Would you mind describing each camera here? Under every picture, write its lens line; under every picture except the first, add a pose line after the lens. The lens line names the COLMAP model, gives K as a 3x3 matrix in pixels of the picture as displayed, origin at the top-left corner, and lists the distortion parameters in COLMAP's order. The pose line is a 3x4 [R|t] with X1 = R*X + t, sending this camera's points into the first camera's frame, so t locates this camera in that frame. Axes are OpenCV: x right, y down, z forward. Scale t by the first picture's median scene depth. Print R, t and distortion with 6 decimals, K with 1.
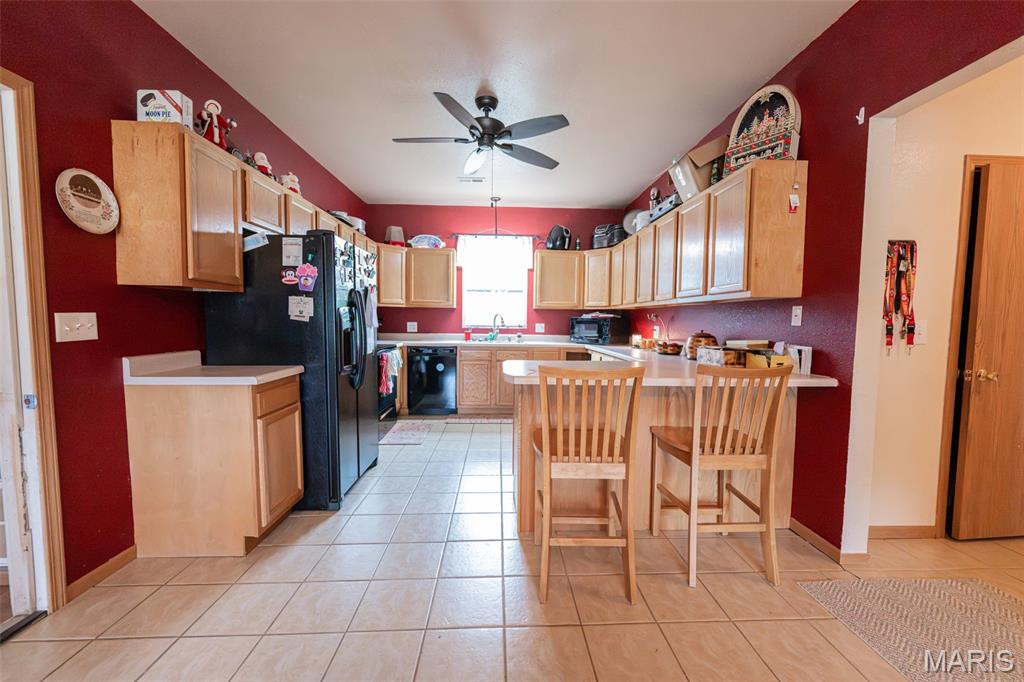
lens RADIAL K [[399.7, 0, 515.4], [0, 399.7, 341.5], [0, 0, 1]] dist [-0.000303, -0.000040]
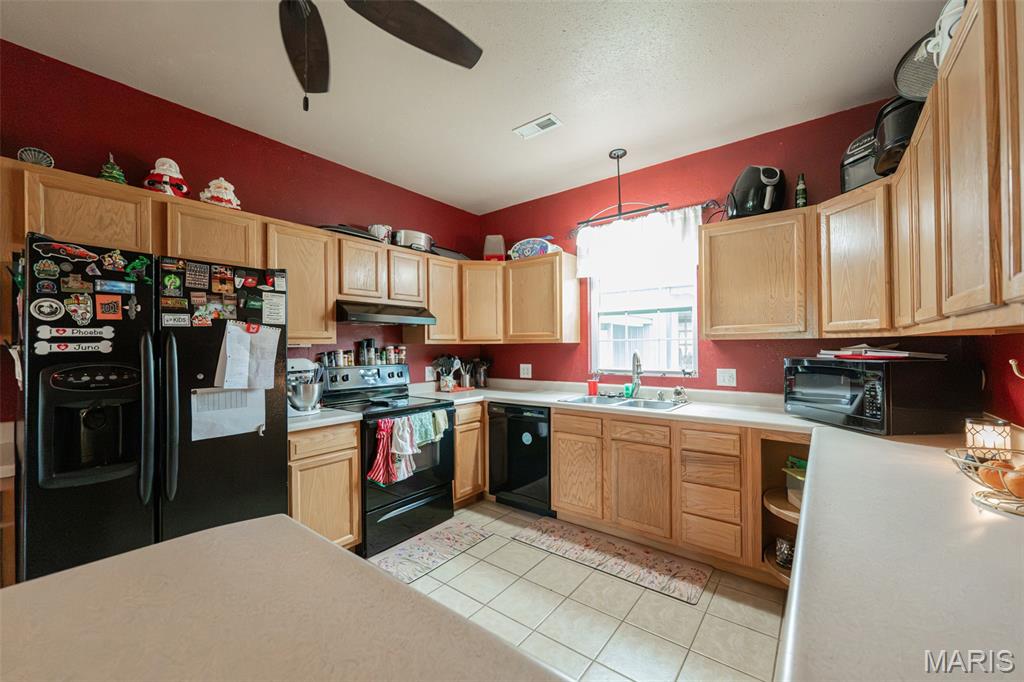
lens RADIAL K [[399.7, 0, 514.4], [0, 399.7, 341.3], [0, 0, 1]] dist [-0.000303, -0.000040]
pose [[0.763272, -0.028184, -0.645462, 0.202350], [-0.017311, 0.997797, -0.064039, -0.046473], [0.645845, 0.060053, 0.761103, 0.478702]]
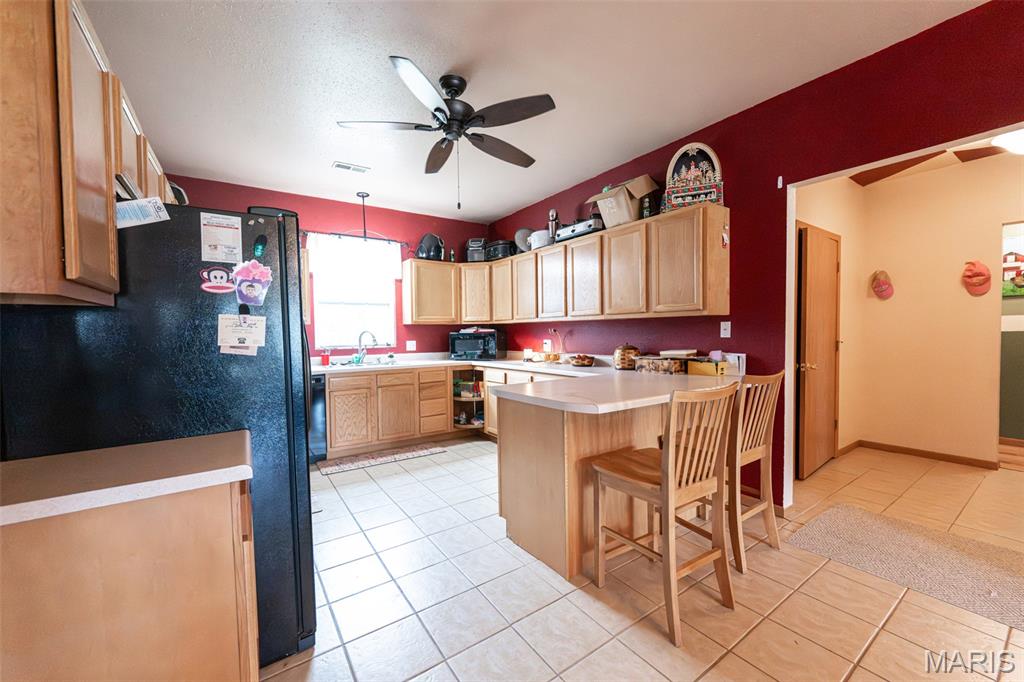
lens RADIAL K [[399.7, 0, 515.7], [0, 399.7, 344.3], [0, 0, 1]] dist [-0.000303, -0.000040]
pose [[0.844889, -0.040863, 0.533378, -0.238533], [0.053047, 0.998564, -0.007526, -0.019660], [-0.532304, 0.034653, 0.845844, 0.130126]]
